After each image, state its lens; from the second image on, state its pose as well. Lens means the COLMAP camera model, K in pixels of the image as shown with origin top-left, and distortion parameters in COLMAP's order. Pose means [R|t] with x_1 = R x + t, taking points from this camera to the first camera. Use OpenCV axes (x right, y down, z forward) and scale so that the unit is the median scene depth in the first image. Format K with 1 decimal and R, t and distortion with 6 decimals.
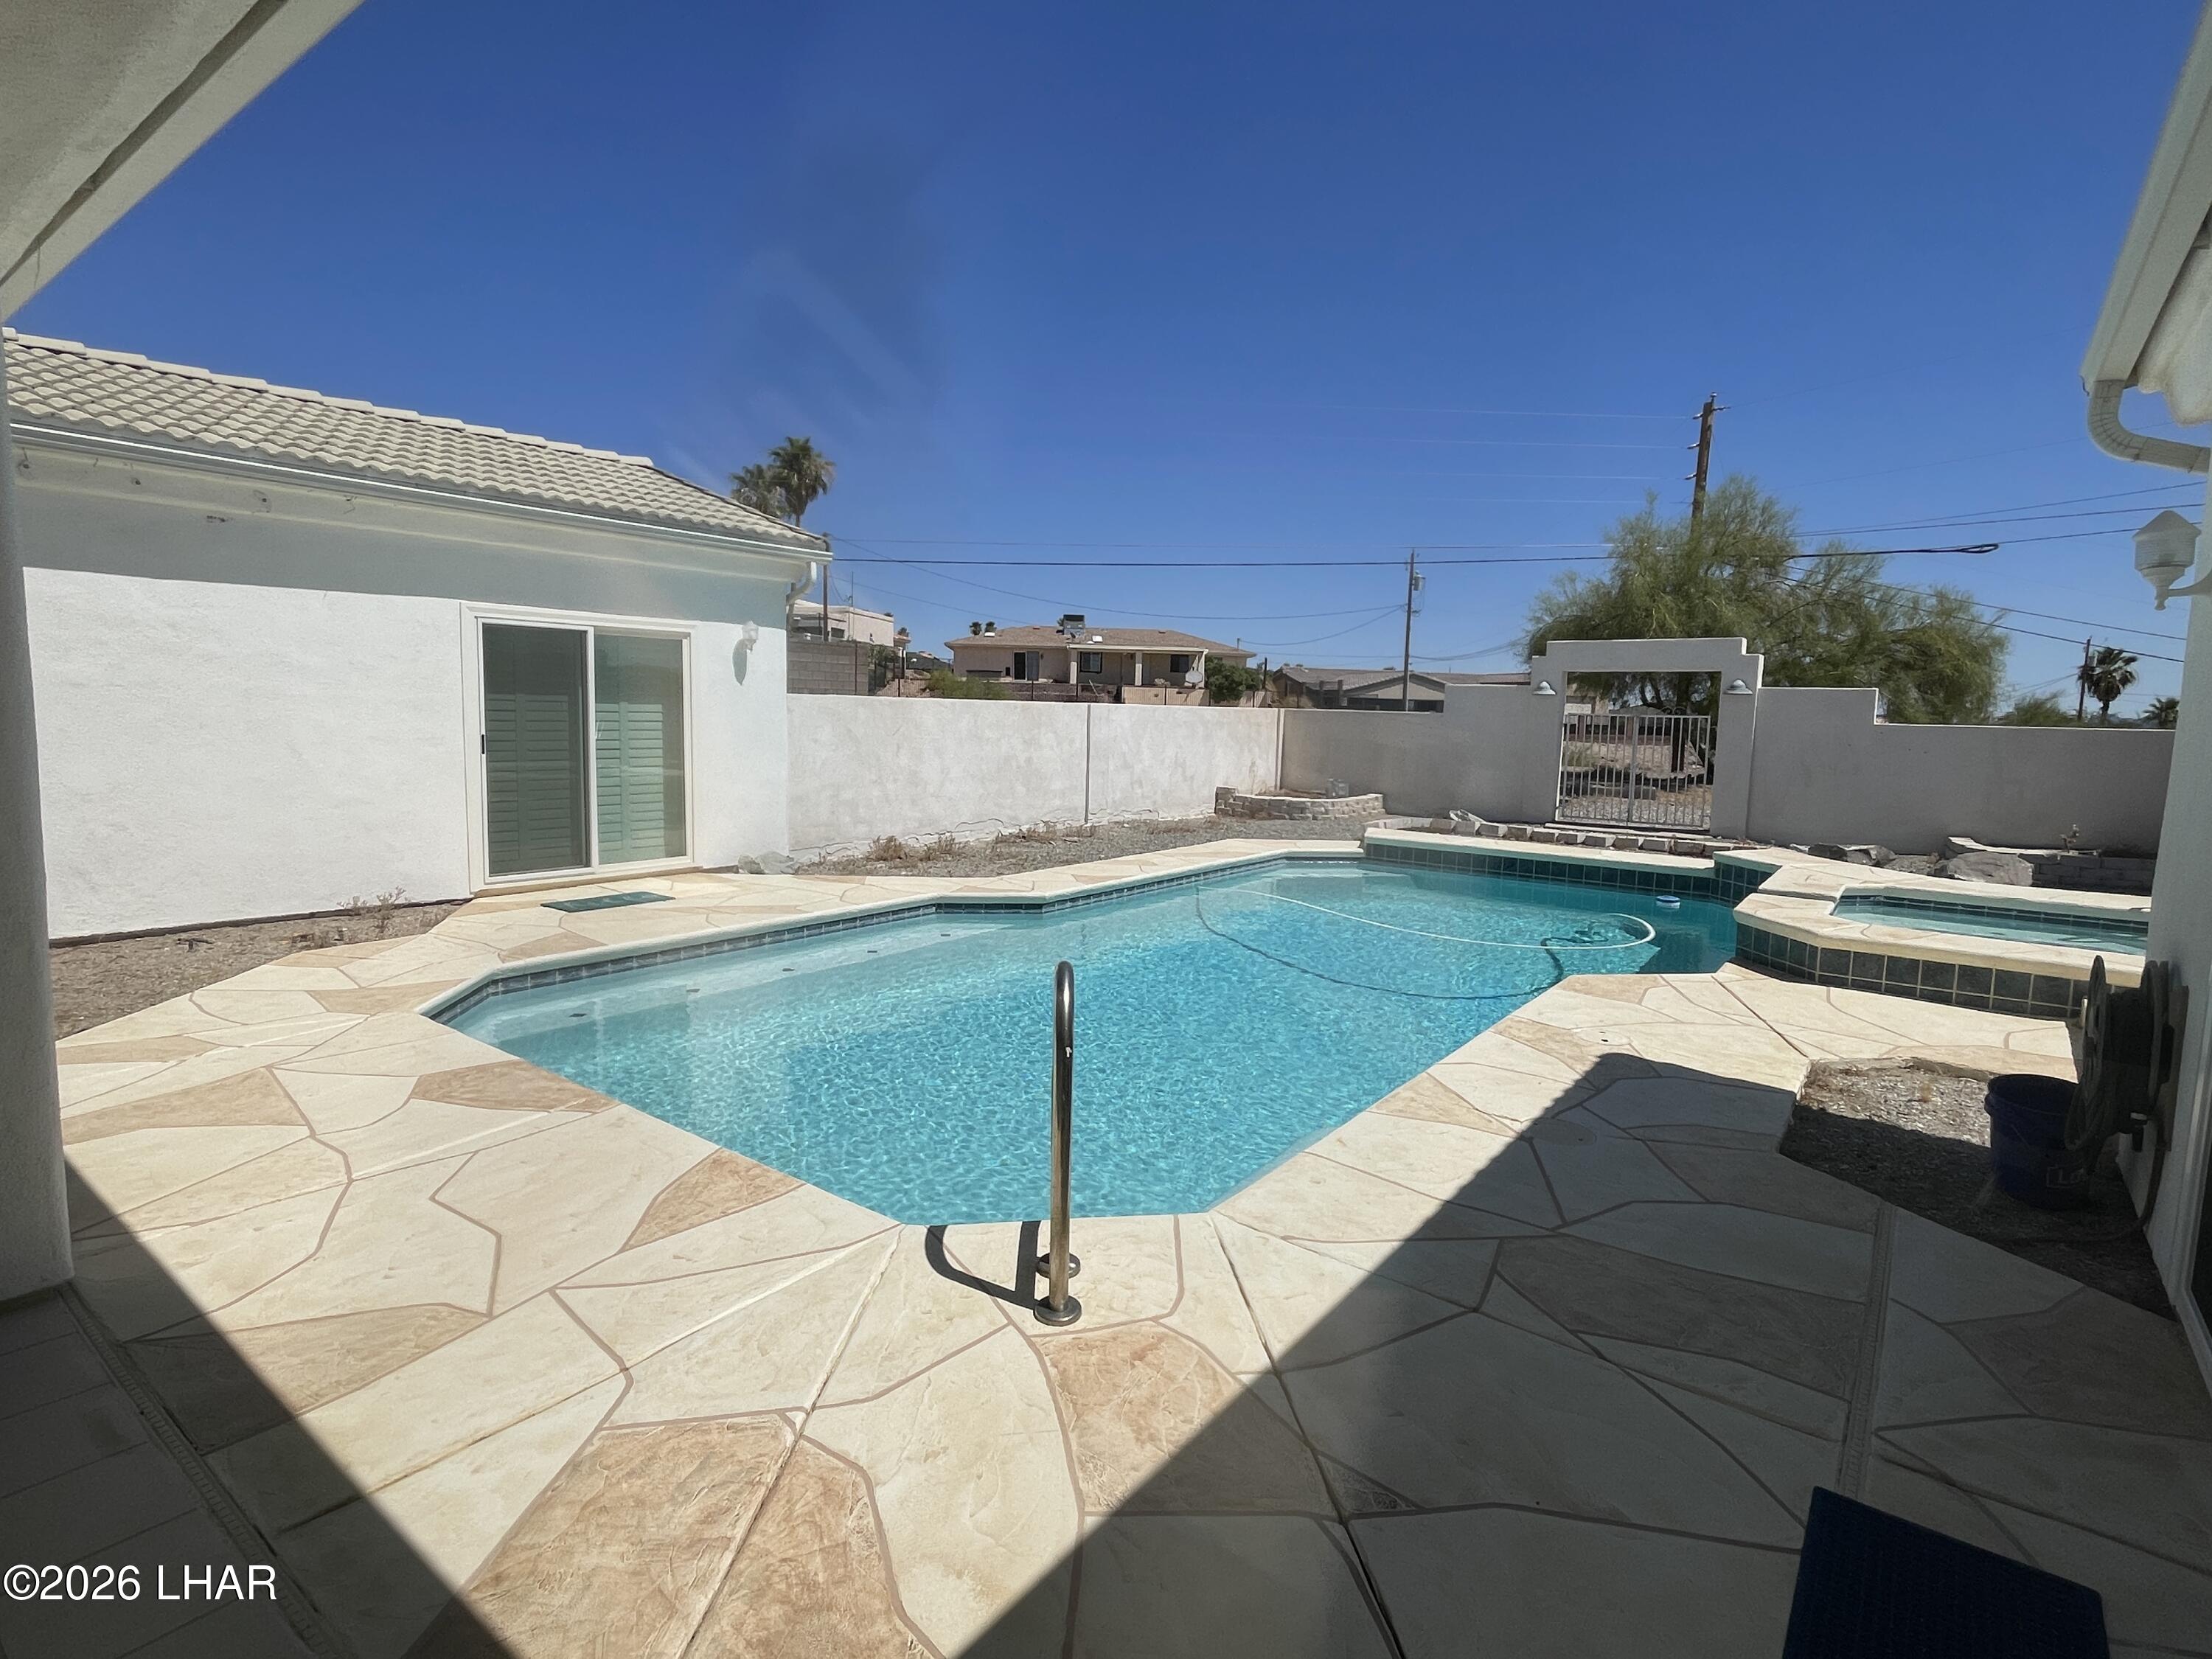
lens RADIAL K [[1125.0, 0, 1106.0], [0, 1125.0, 829.5], [0, 0, 1]] dist [-0.000269, -0.000058]
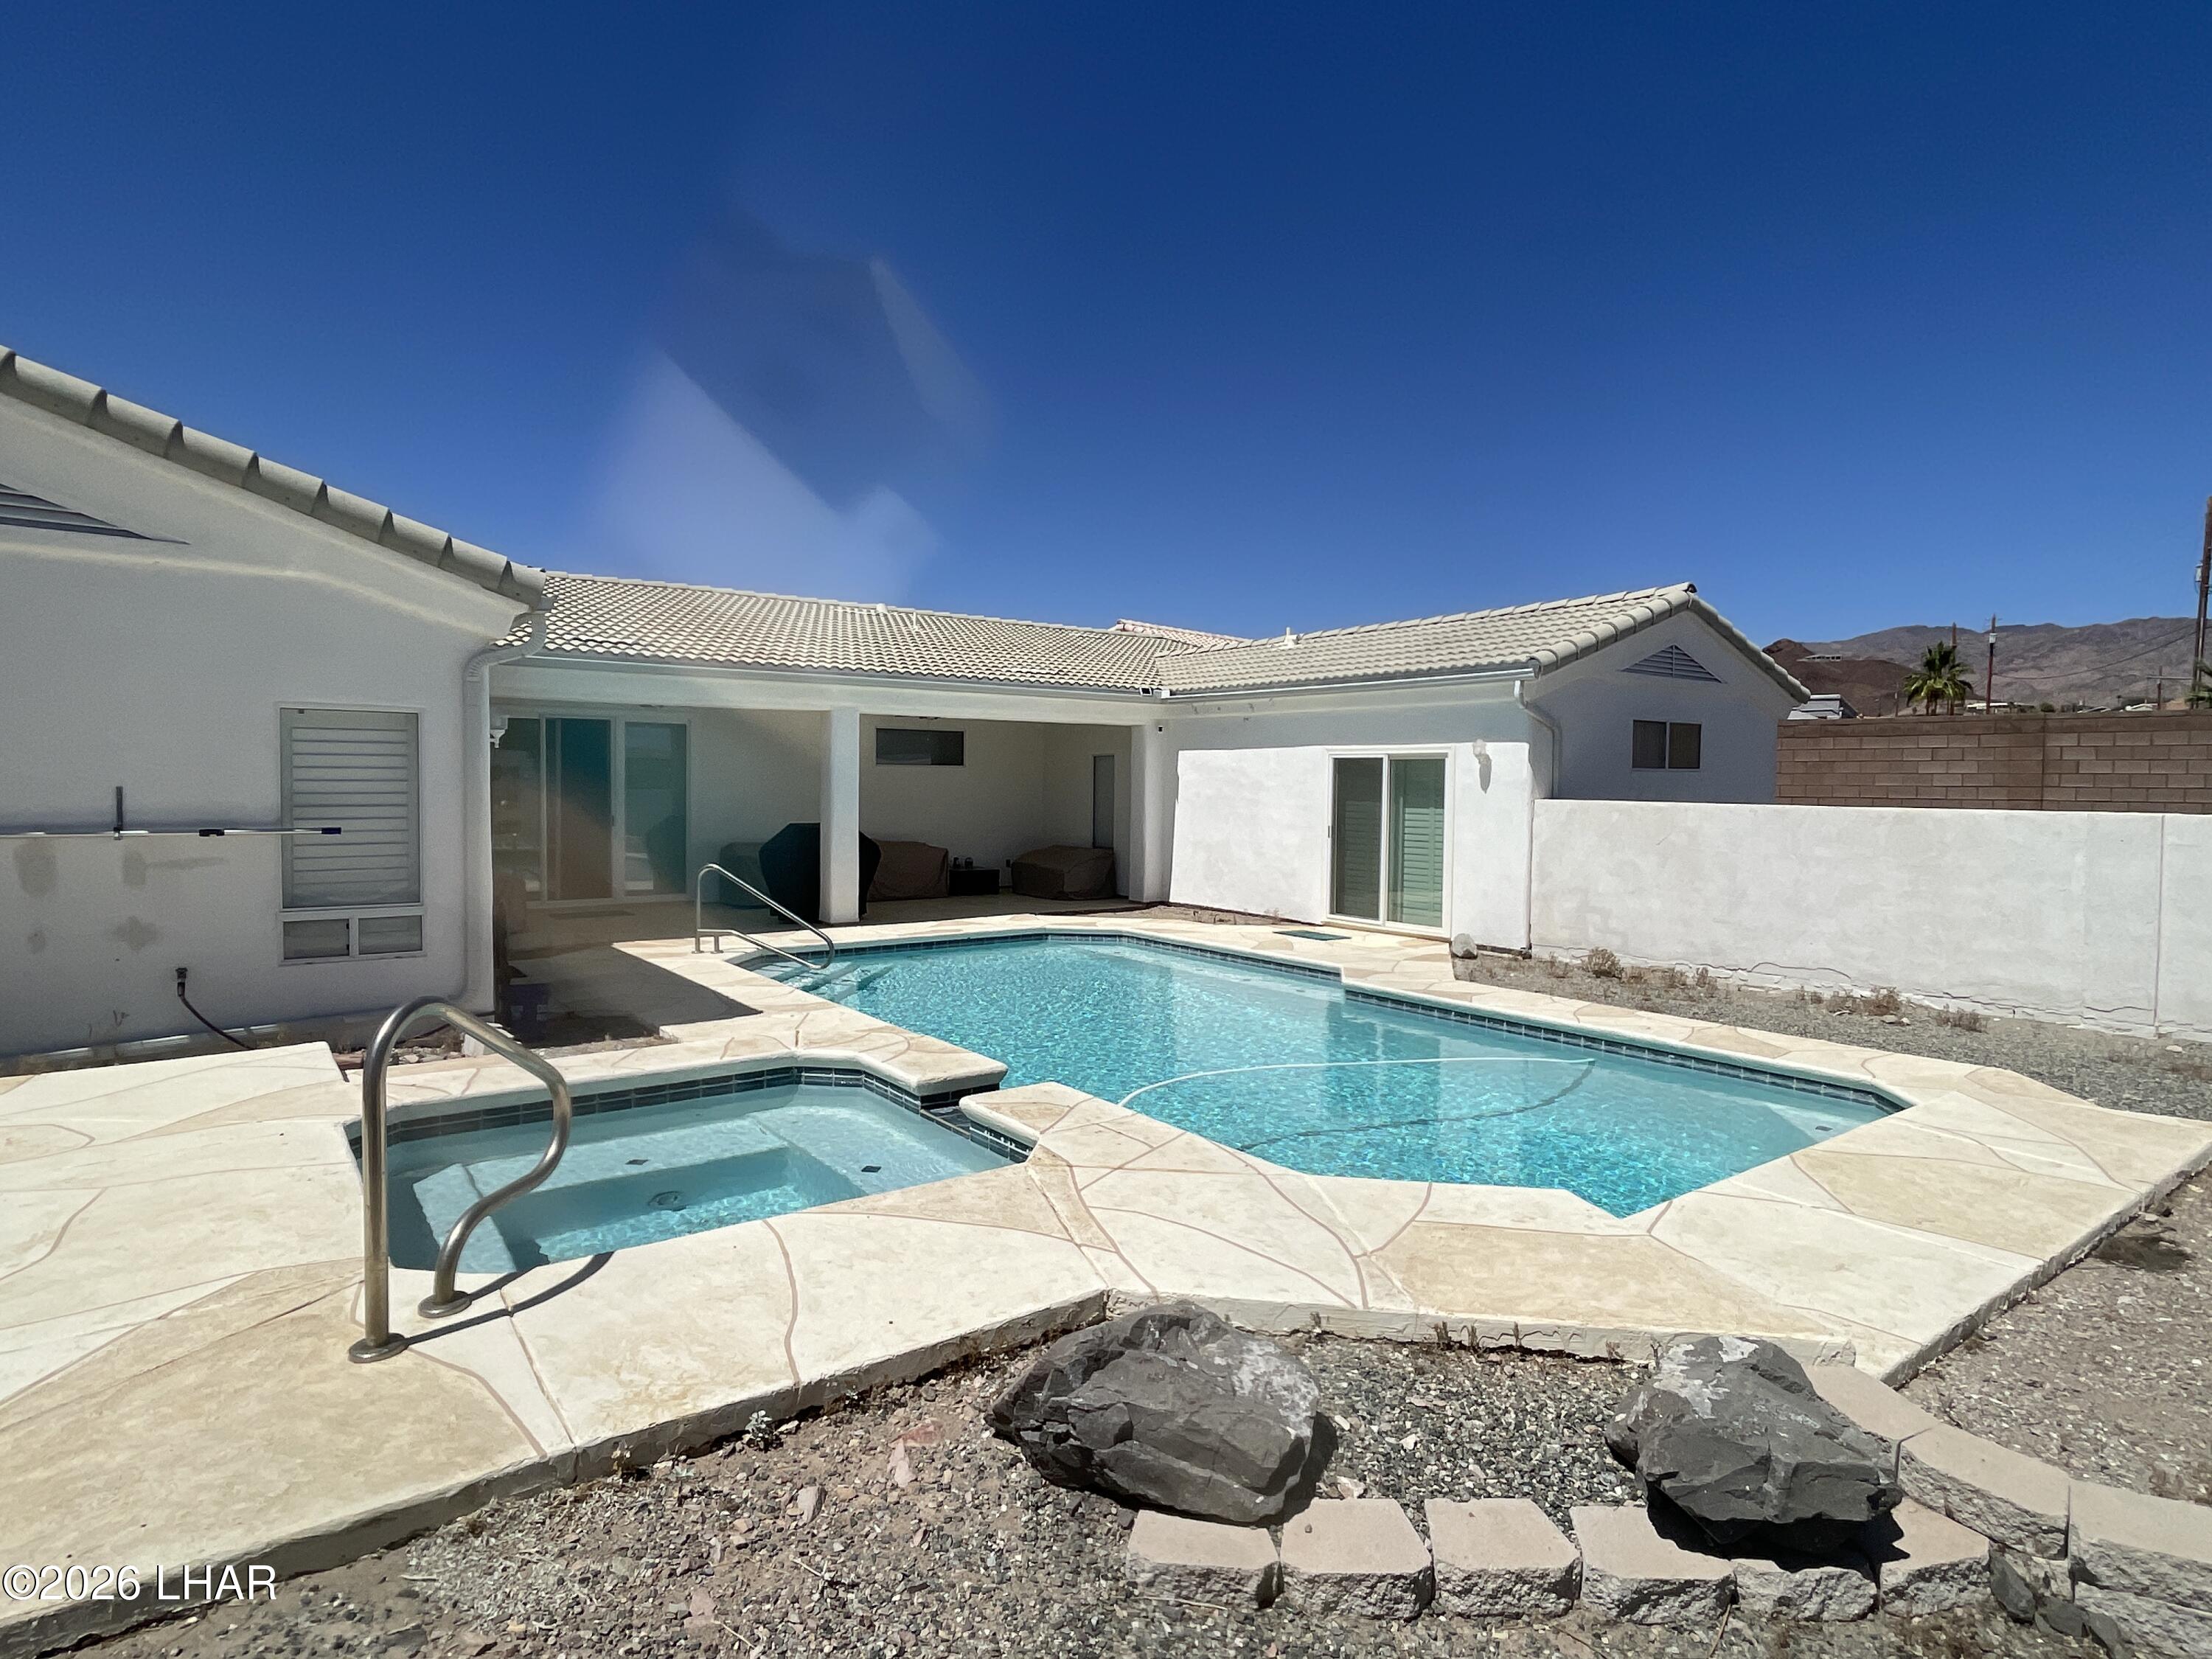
lens RADIAL K [[1189.9, 0, 1118.0], [0, 1189.9, 826.6], [0, 0, 1]] dist [-0.000748, -0.000050]
pose [[-0.276951, 0.008918, -0.960843, 1.038184], [-0.118999, 0.991941, 0.043506, -0.107000], [0.953487, 0.126388, -0.273658, 1.033226]]
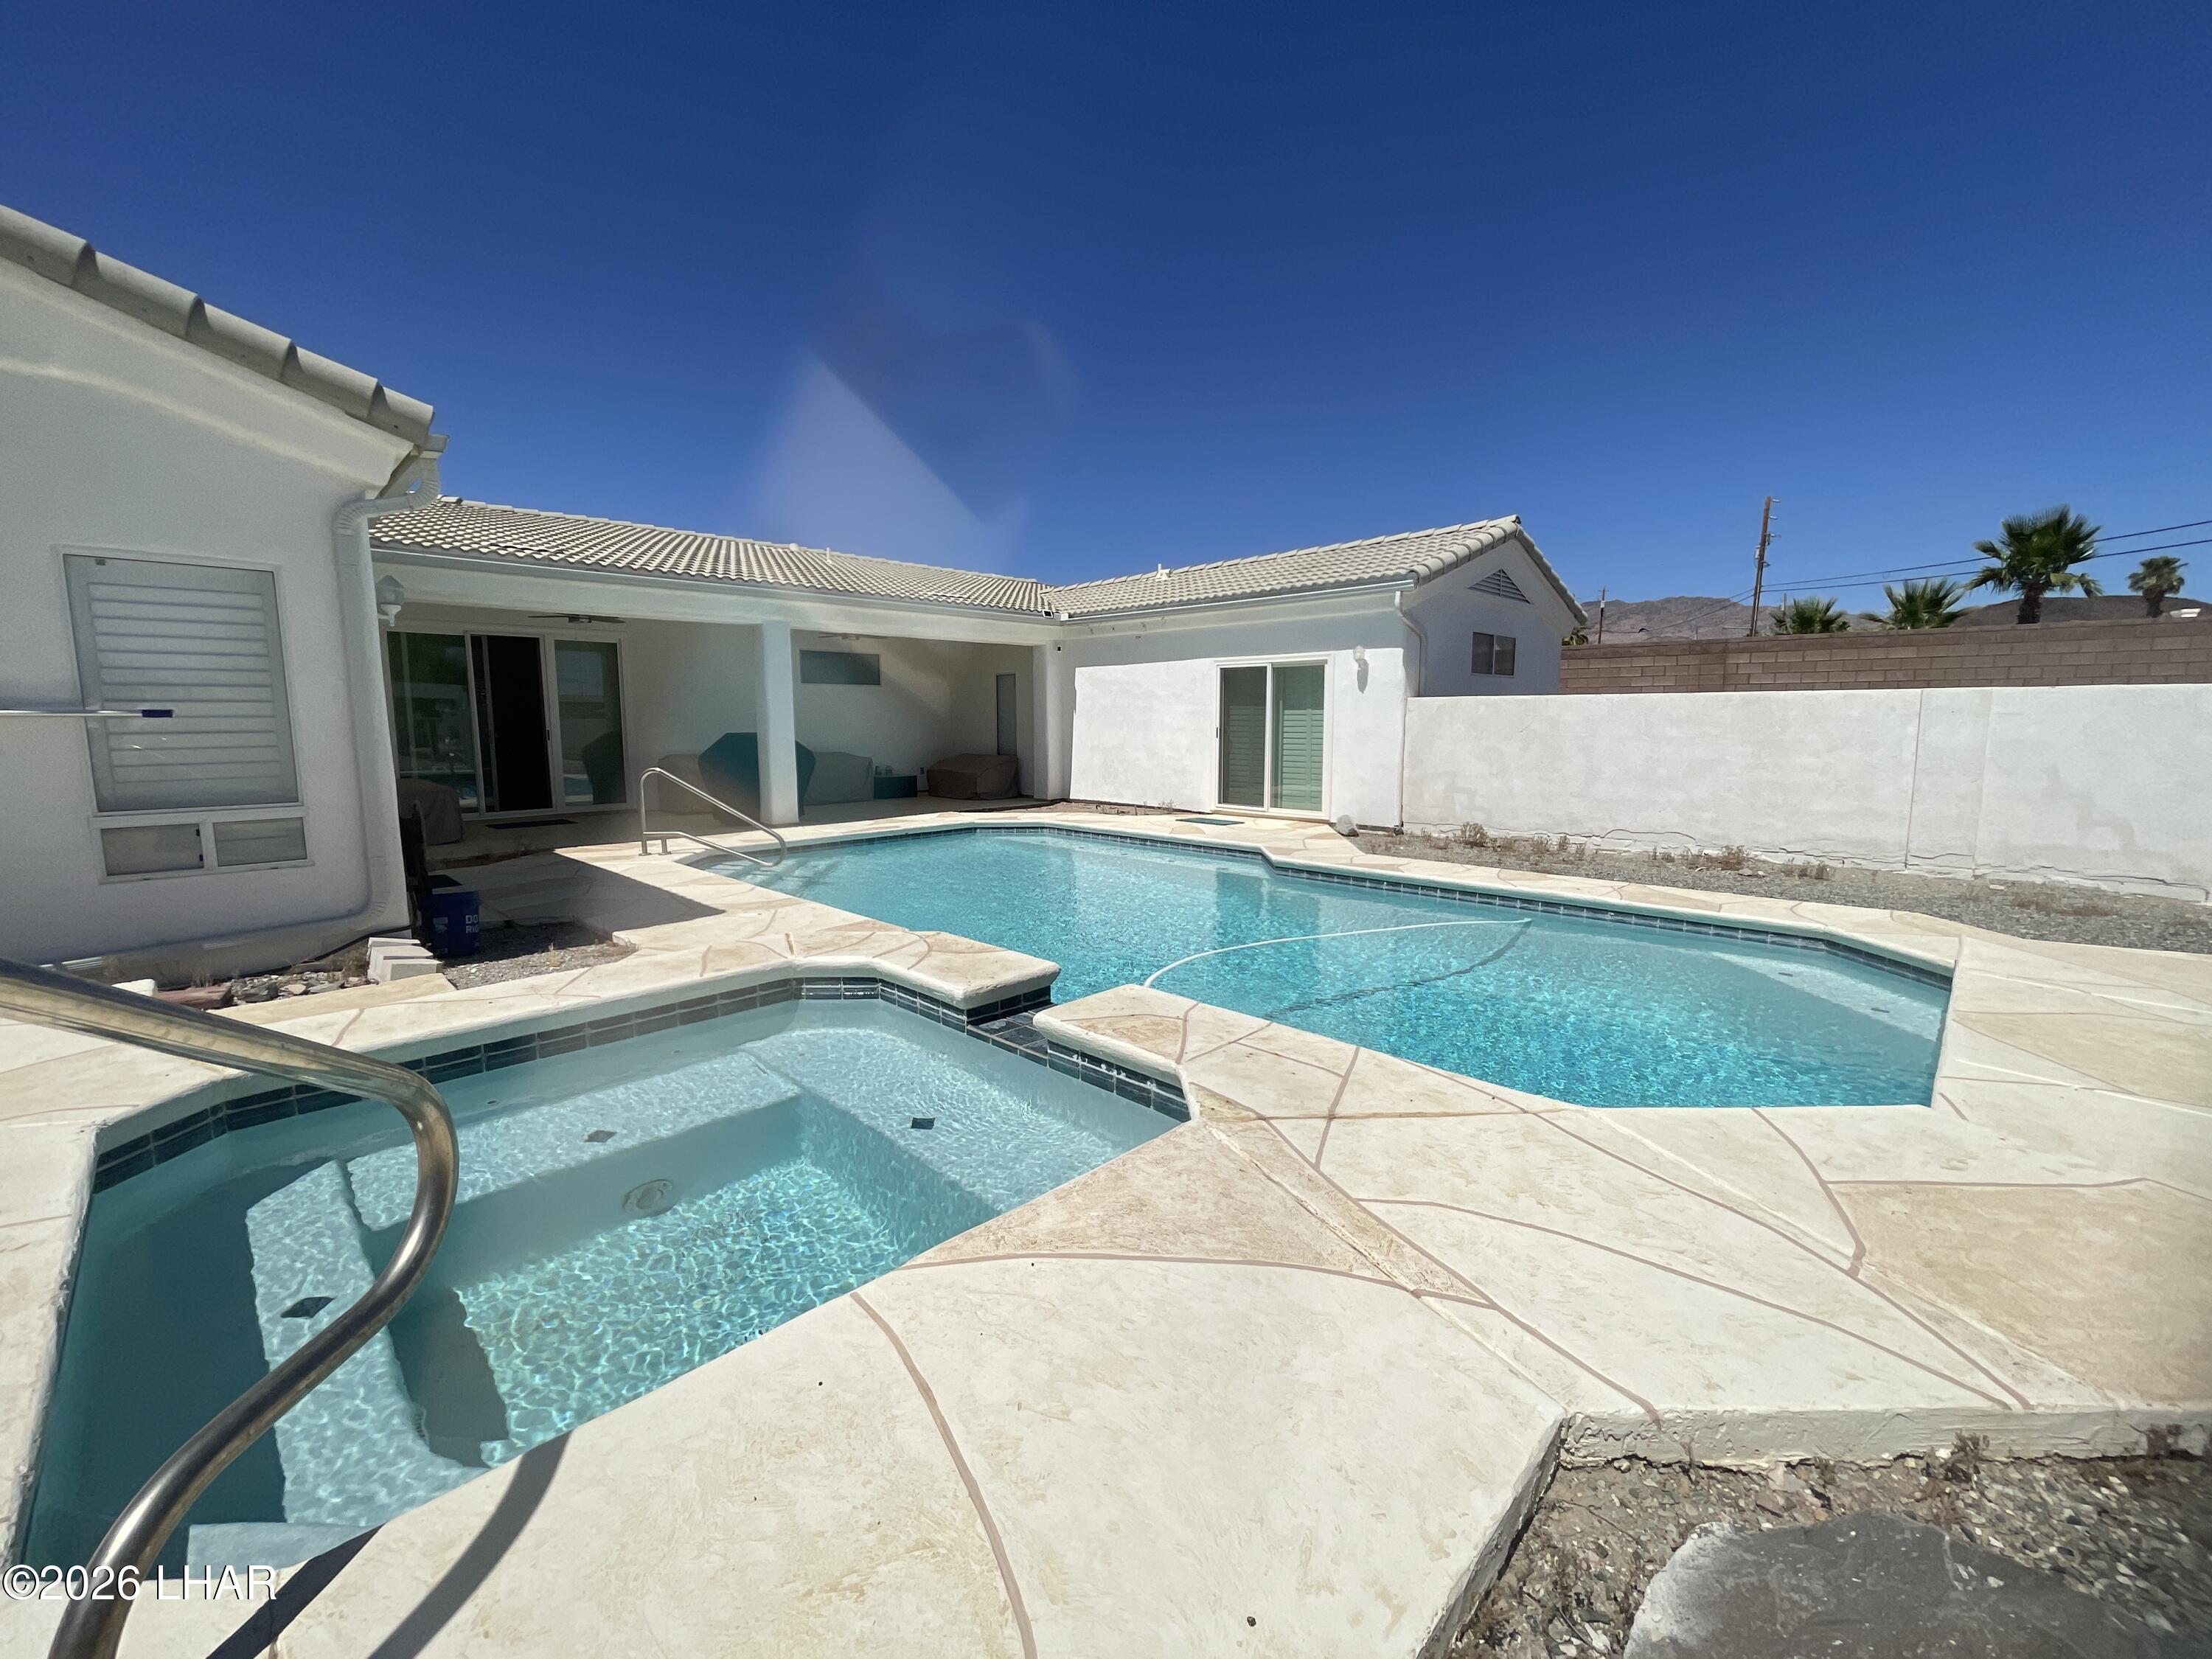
lens RADIAL K [[894.1, 0, 1109.6], [0, 894.1, 827.4], [0, 0, 1]] dist [-0.001301, -0.000490]
pose [[-0.126301, 0.095920, -0.987344, 0.845905], [-0.105294, 0.988395, 0.109492, -0.056576], [0.986388, 0.117791, -0.114736, 0.888051]]
